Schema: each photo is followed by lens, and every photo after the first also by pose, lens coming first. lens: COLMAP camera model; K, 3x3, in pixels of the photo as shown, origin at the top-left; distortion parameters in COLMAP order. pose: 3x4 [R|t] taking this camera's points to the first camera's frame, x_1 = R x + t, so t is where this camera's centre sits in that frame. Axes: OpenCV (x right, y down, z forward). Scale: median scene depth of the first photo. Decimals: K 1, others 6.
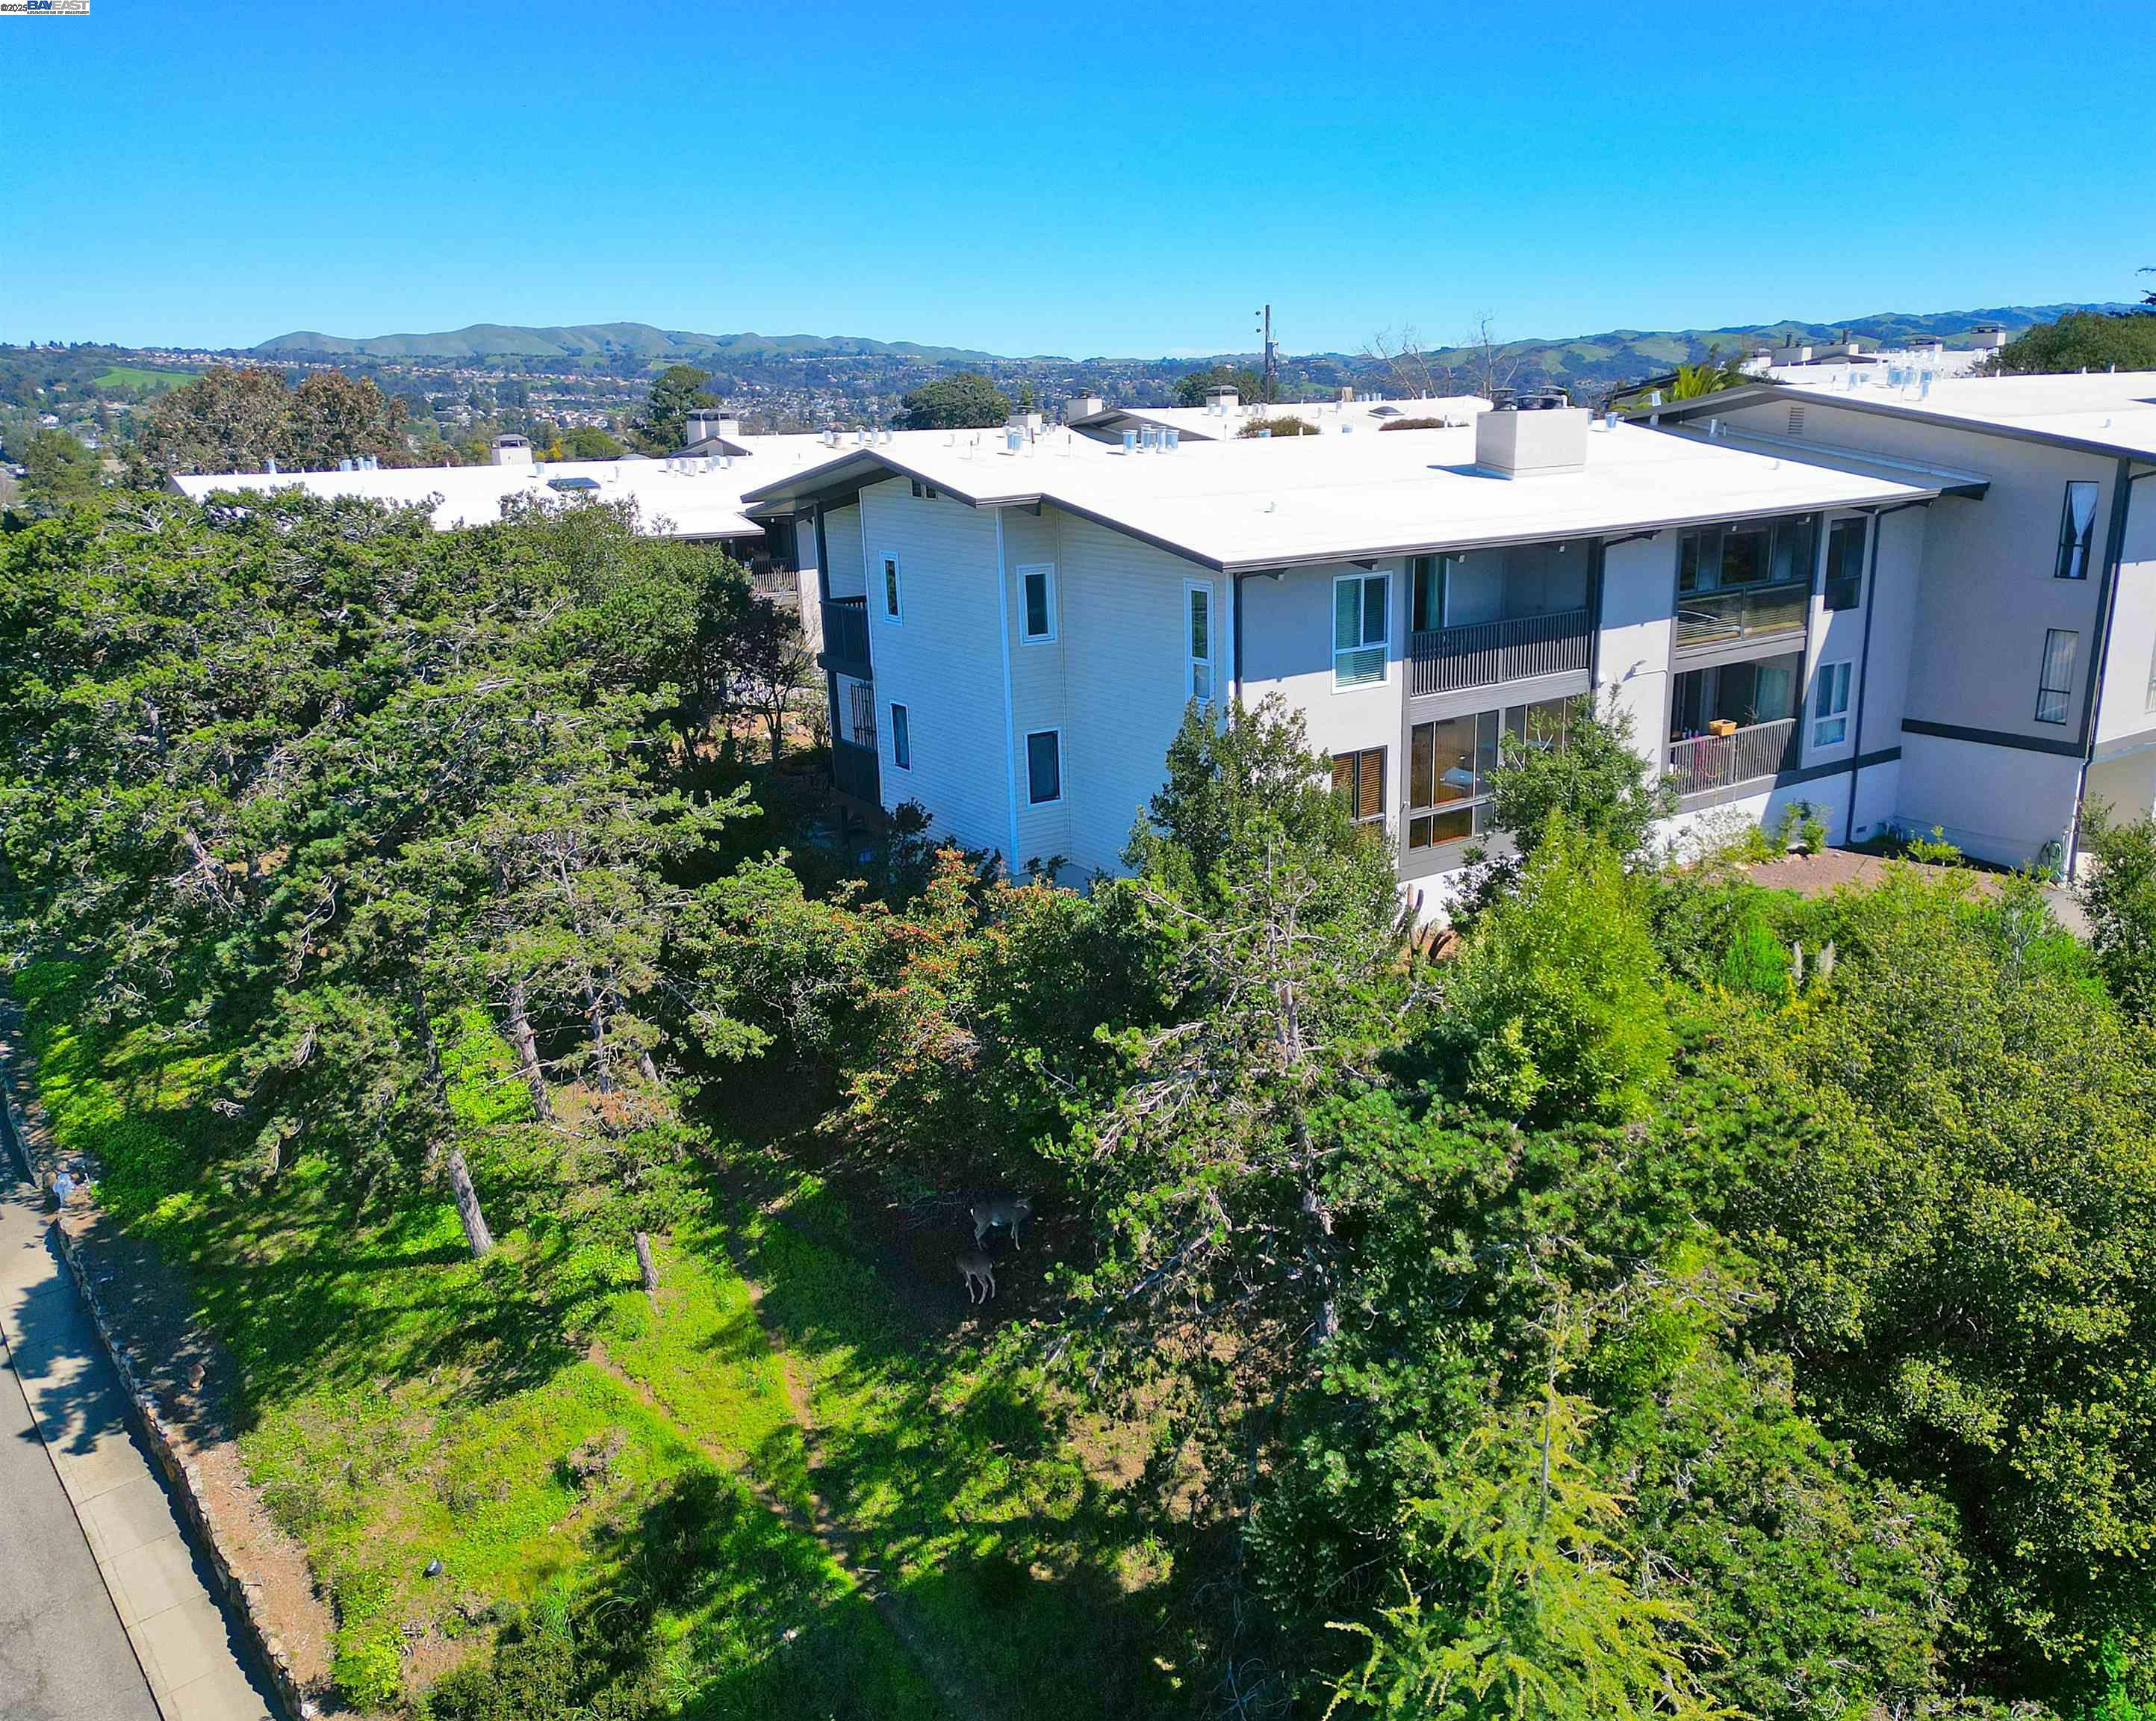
lens RADIAL K [[1656.4, 0, 1145.4], [0, 1656.4, 856.9], [0, 0, 1]] dist [0.086618, -0.089639]
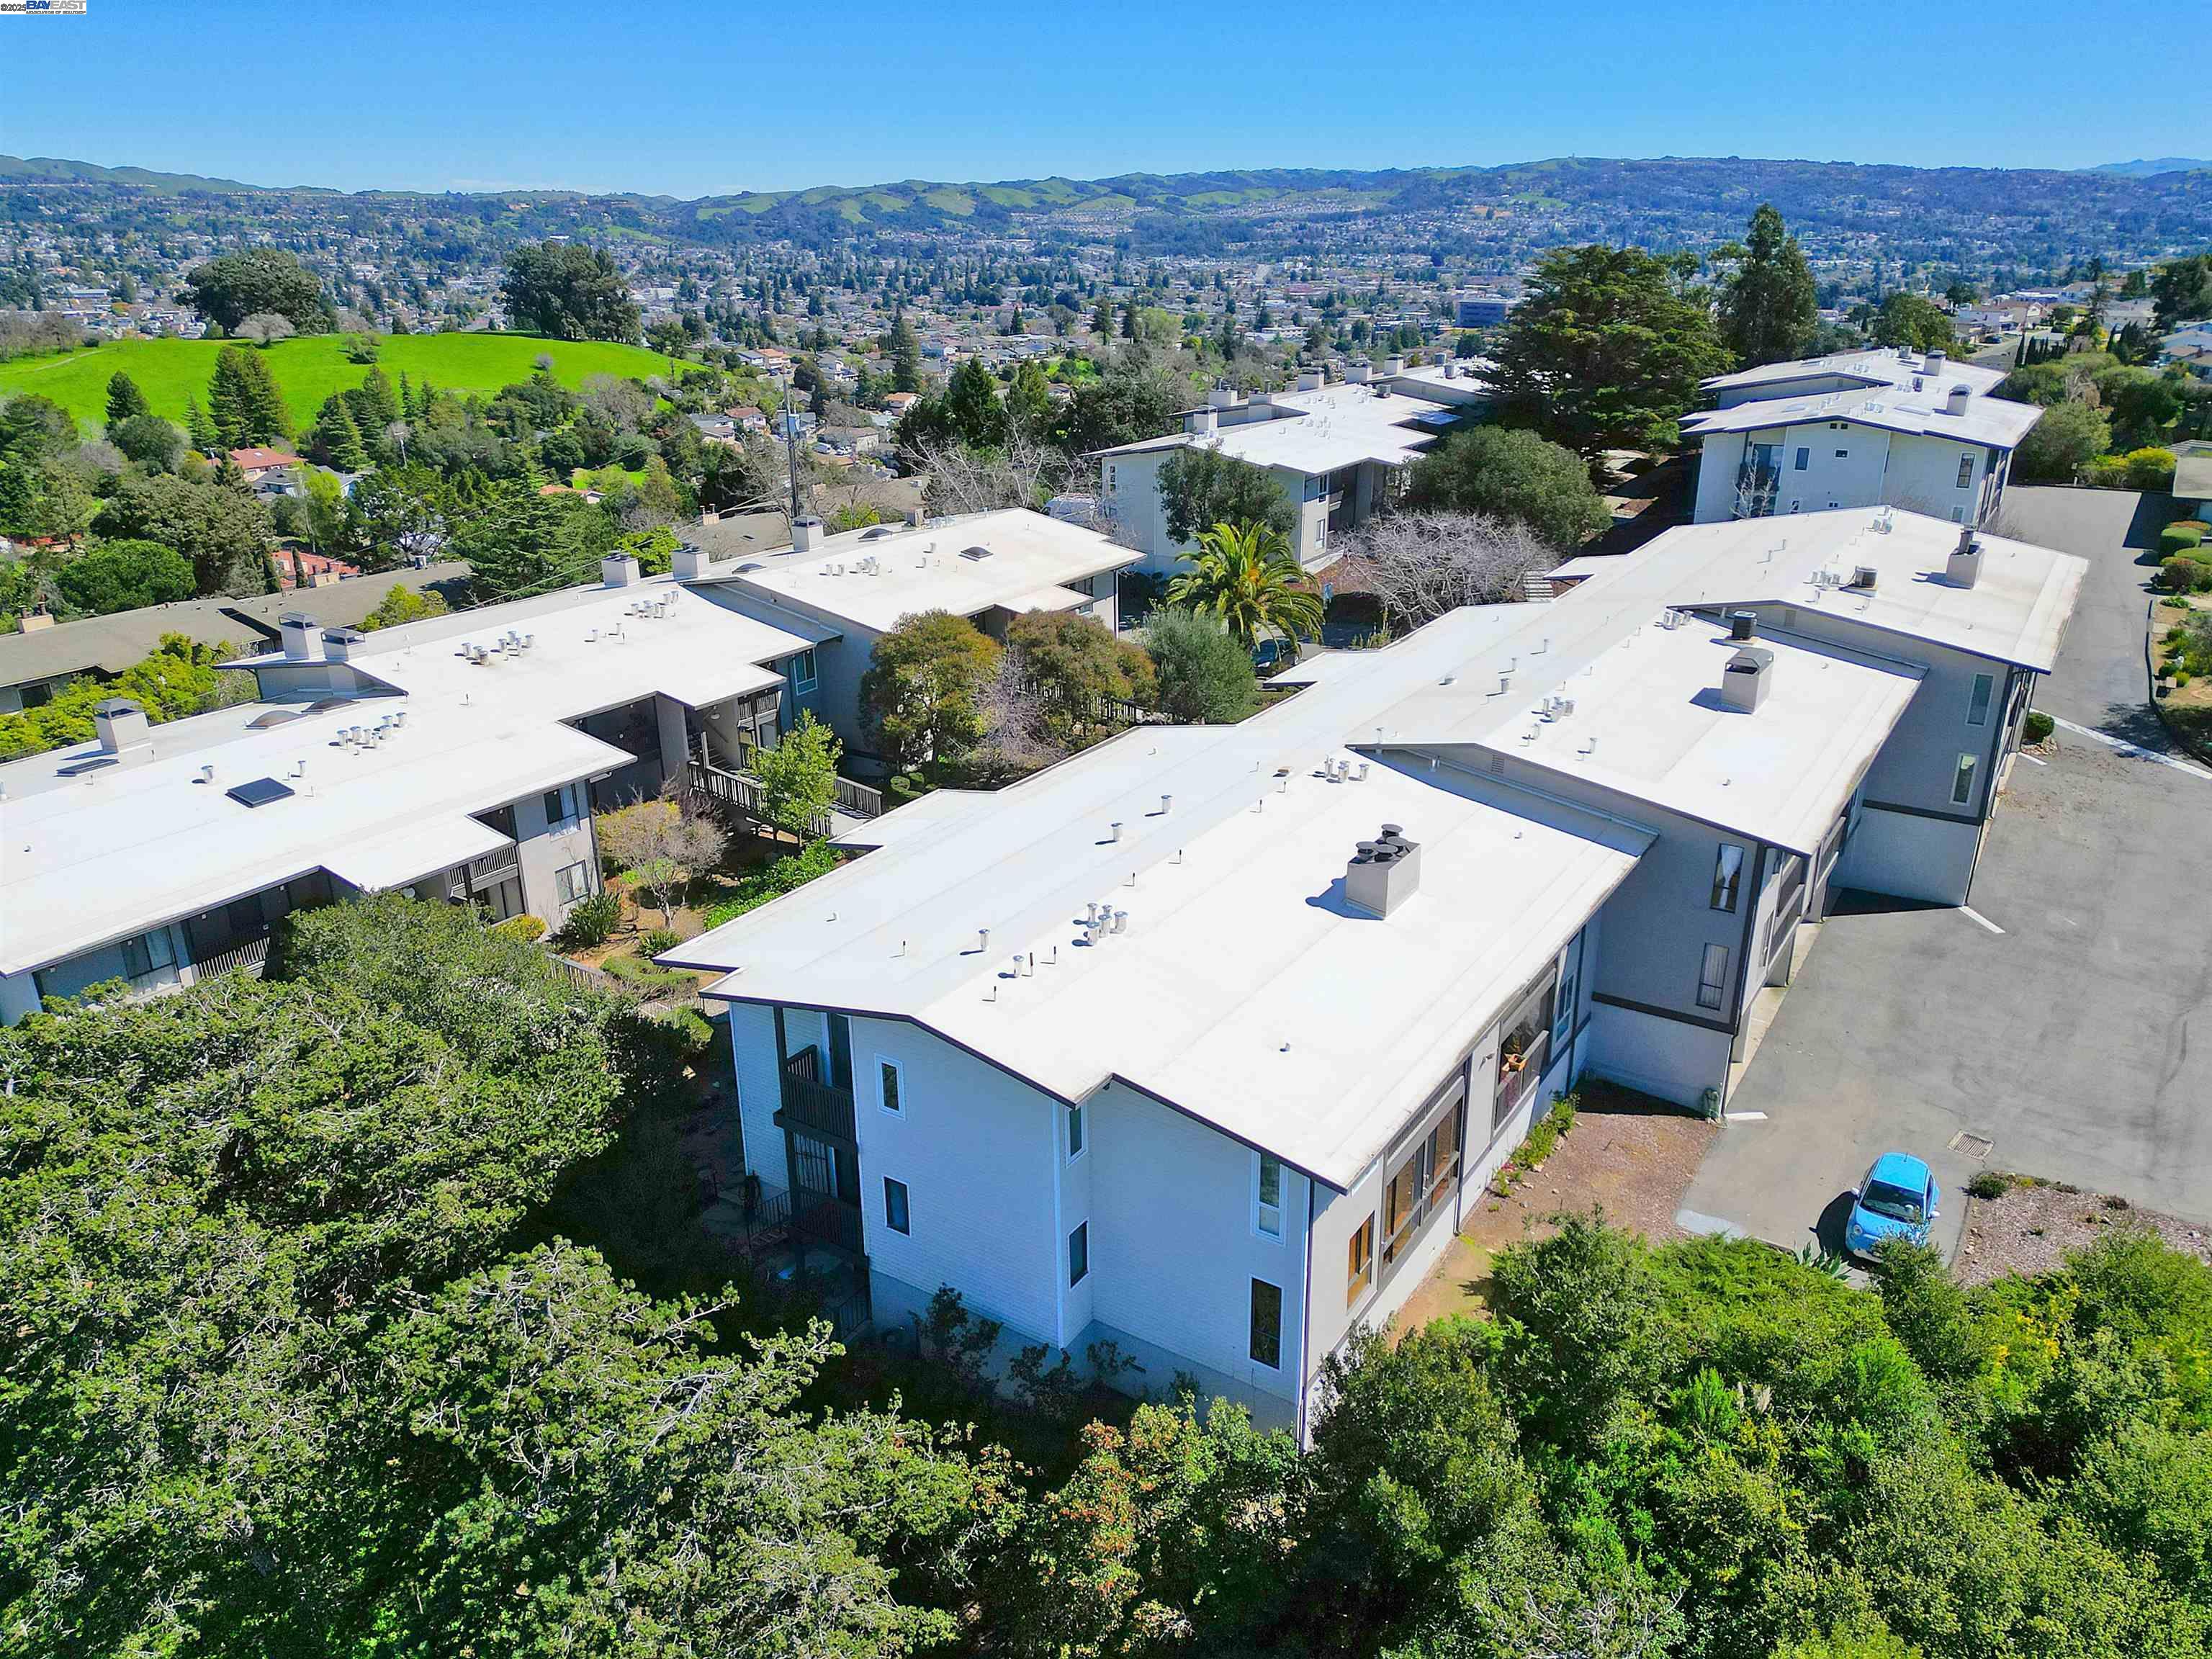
lens RADIAL K [[1556.2, 0, 1095.3], [0, 1556.2, 838.3], [0, 0, 1]] dist [0.083252, -0.077016]
pose [[0.930810, -0.122069, 0.344517, -0.335765], [0.088877, 0.989882, 0.110608, -0.395206], [-0.354533, -0.072335, 0.932241, 0.008049]]
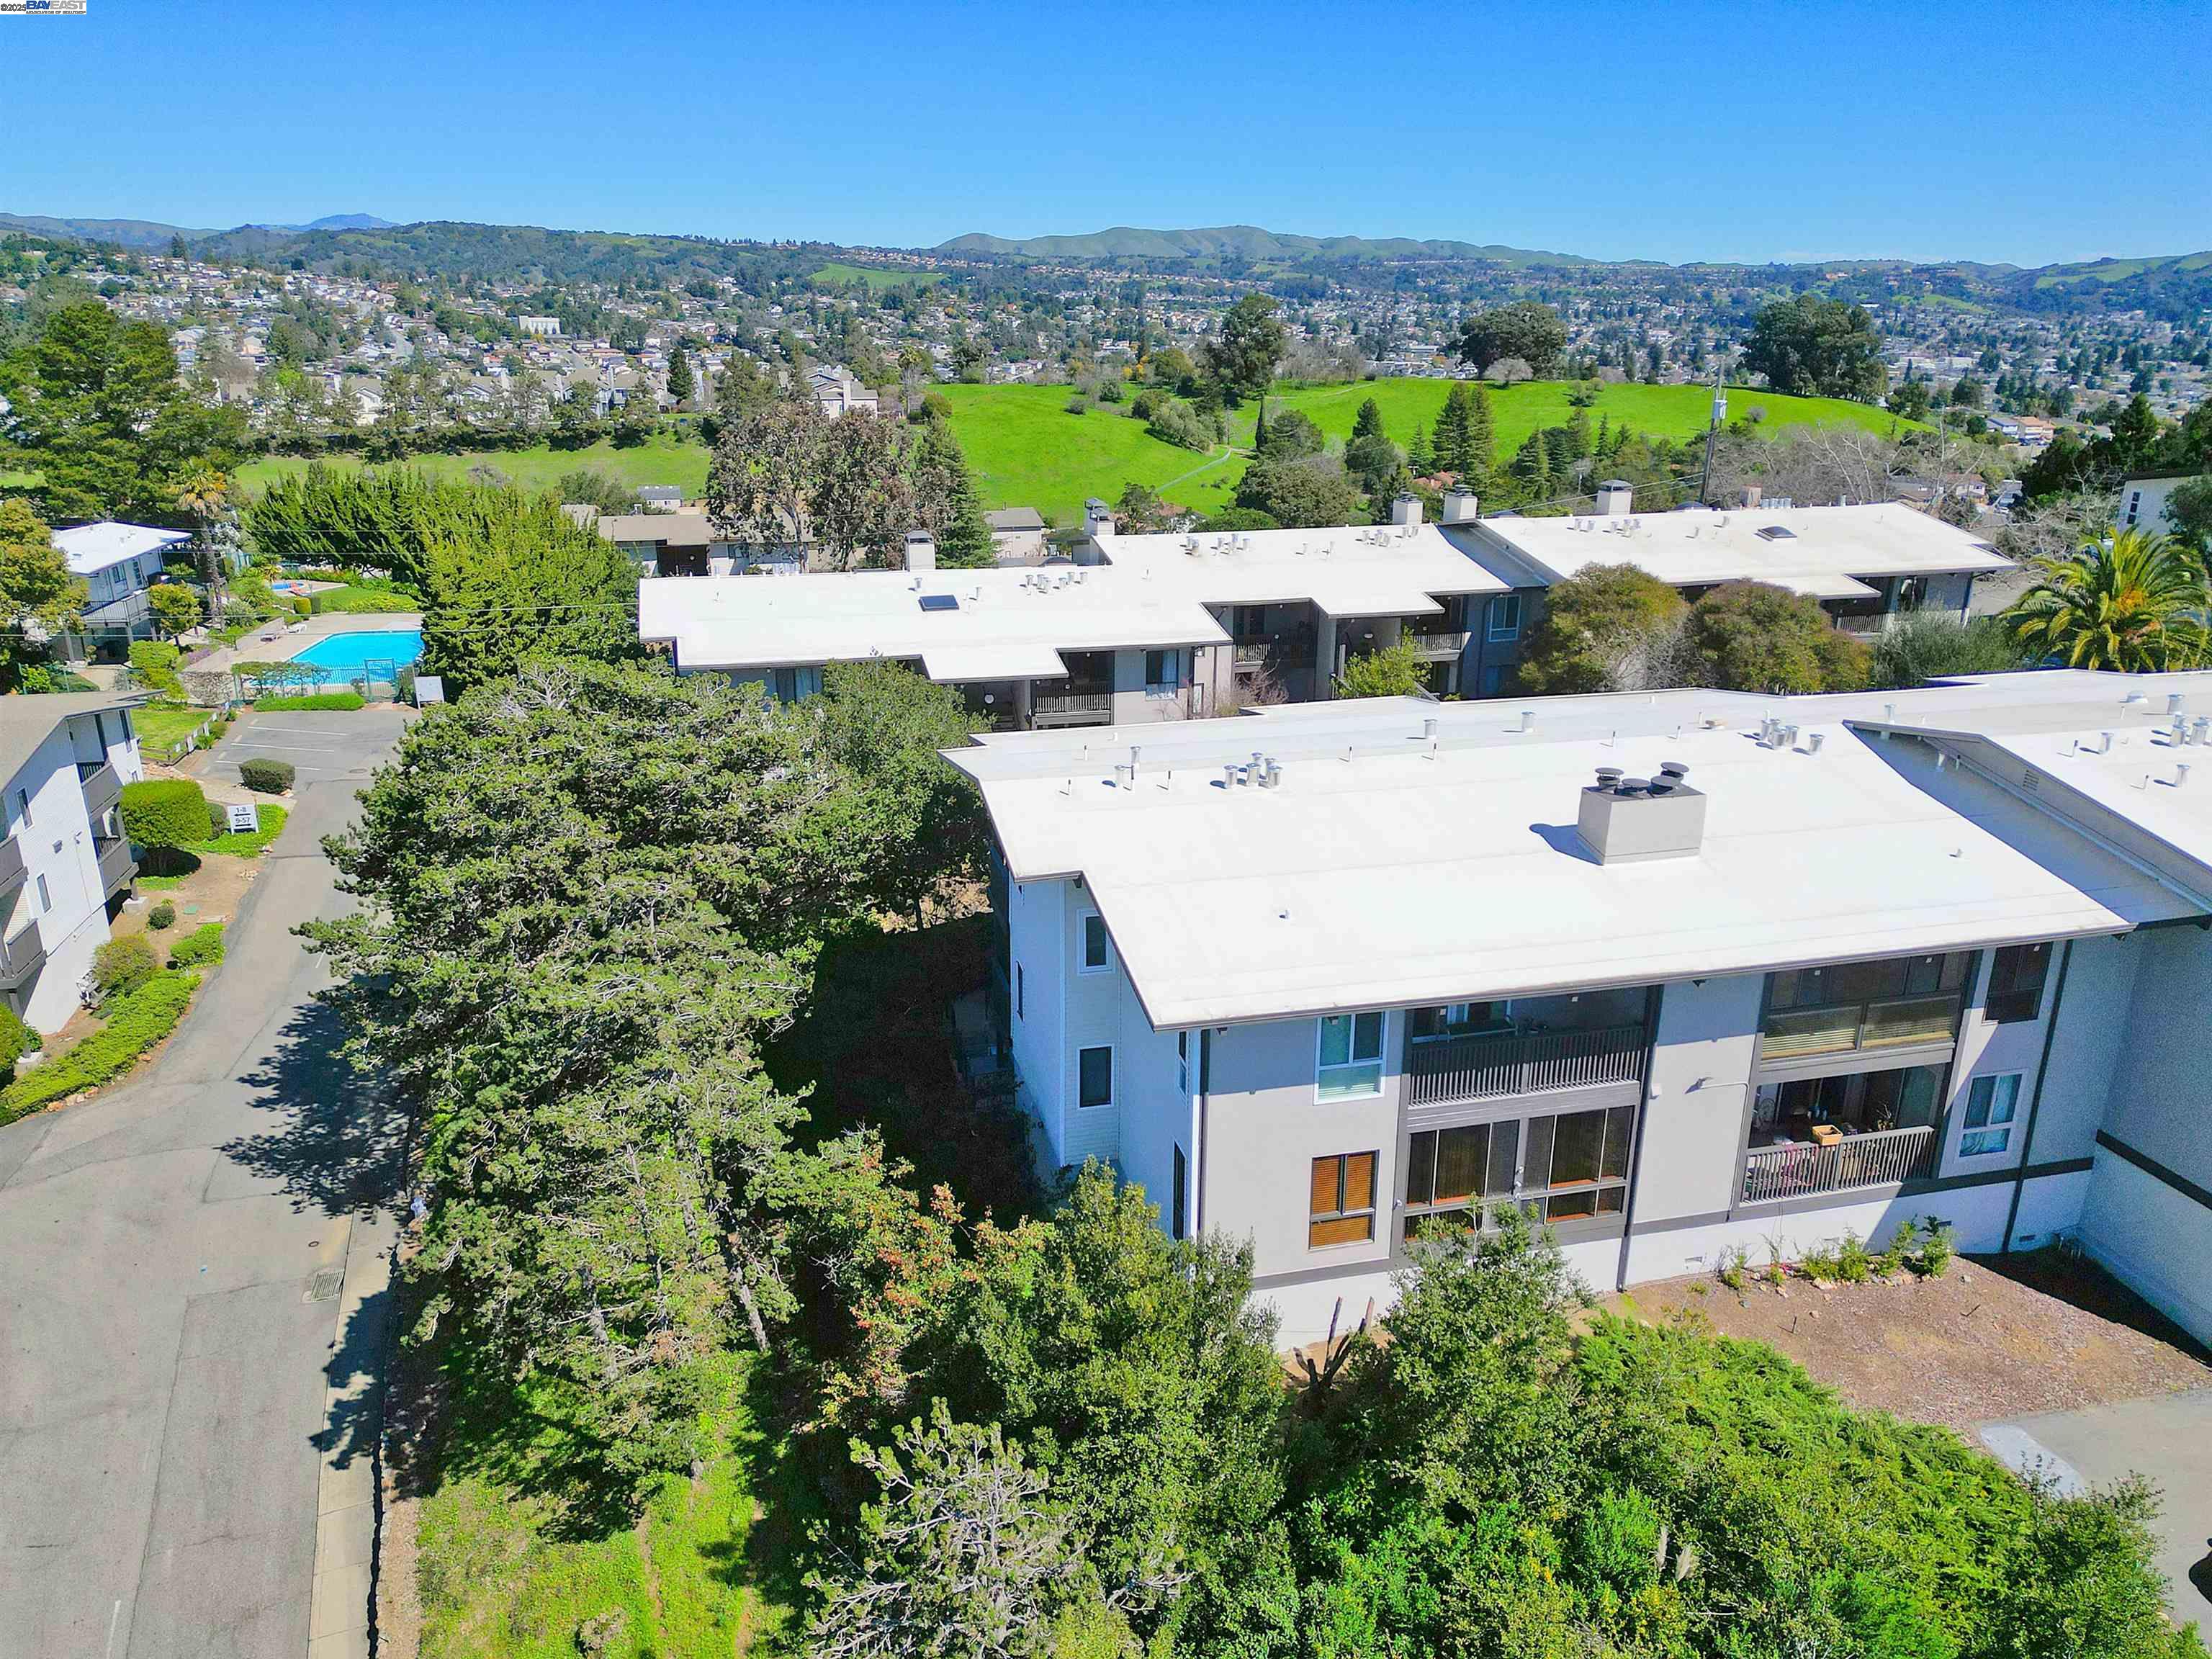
lens RADIAL K [[1549.9, 0, 1103.6], [0, 1549.9, 826.2], [0, 0, 1]] dist [0.080024, -0.076525]
pose [[0.932439, 0.140931, -0.332708, 0.228292], [-0.121607, 0.989483, 0.078320, -0.260933], [0.340247, -0.032569, 0.939772, 0.033317]]
